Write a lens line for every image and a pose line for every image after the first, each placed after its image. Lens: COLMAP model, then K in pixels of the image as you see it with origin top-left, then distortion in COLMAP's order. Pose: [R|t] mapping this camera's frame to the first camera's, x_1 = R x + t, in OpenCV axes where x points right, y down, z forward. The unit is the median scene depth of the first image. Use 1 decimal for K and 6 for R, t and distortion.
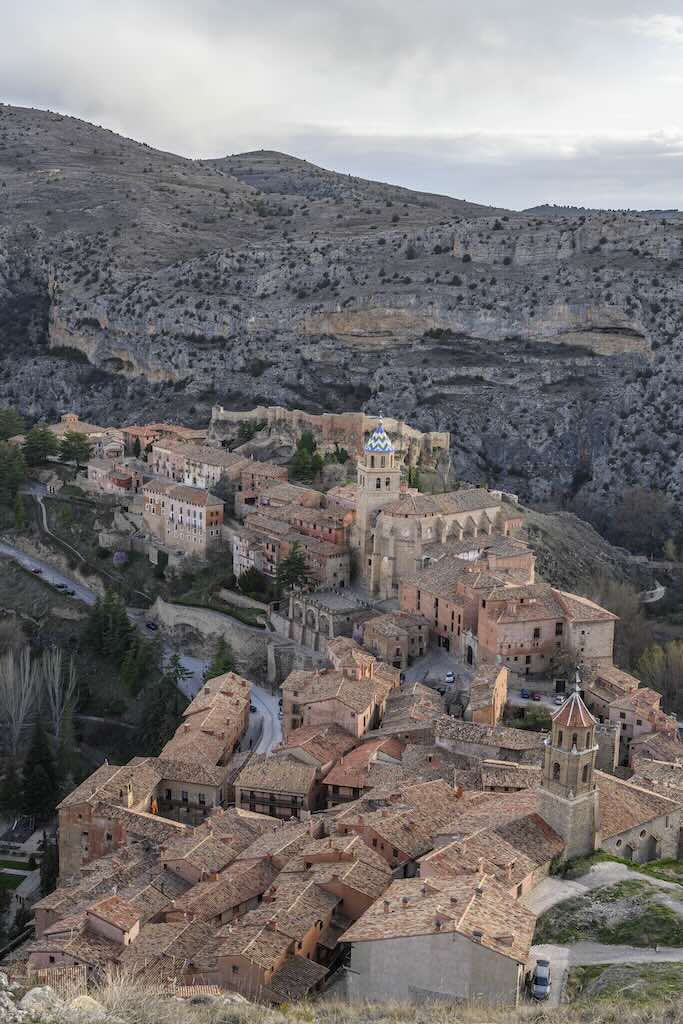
lens RADIAL K [[1292.4, 0, 341.5], [0, 1292.4, 512.0], [0, 0, 1]] dist [-0.003166, 0.000048]
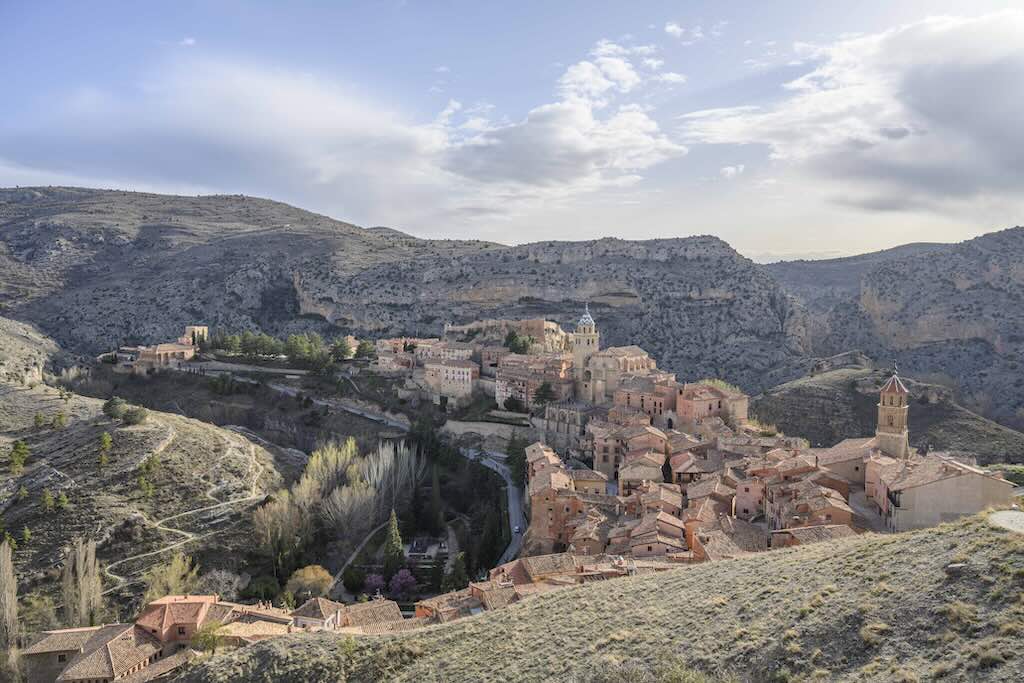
lens RADIAL K [[675.5, 0, 519.6], [0, 675.5, 339.3], [0, 0, 1]] dist [-0.001657, -0.000570]
pose [[0.977502, -0.024870, 0.209453, -0.148486], [0.053908, 0.989501, -0.134096, 0.053961], [-0.203919, 0.142370, 0.968580, 0.055712]]
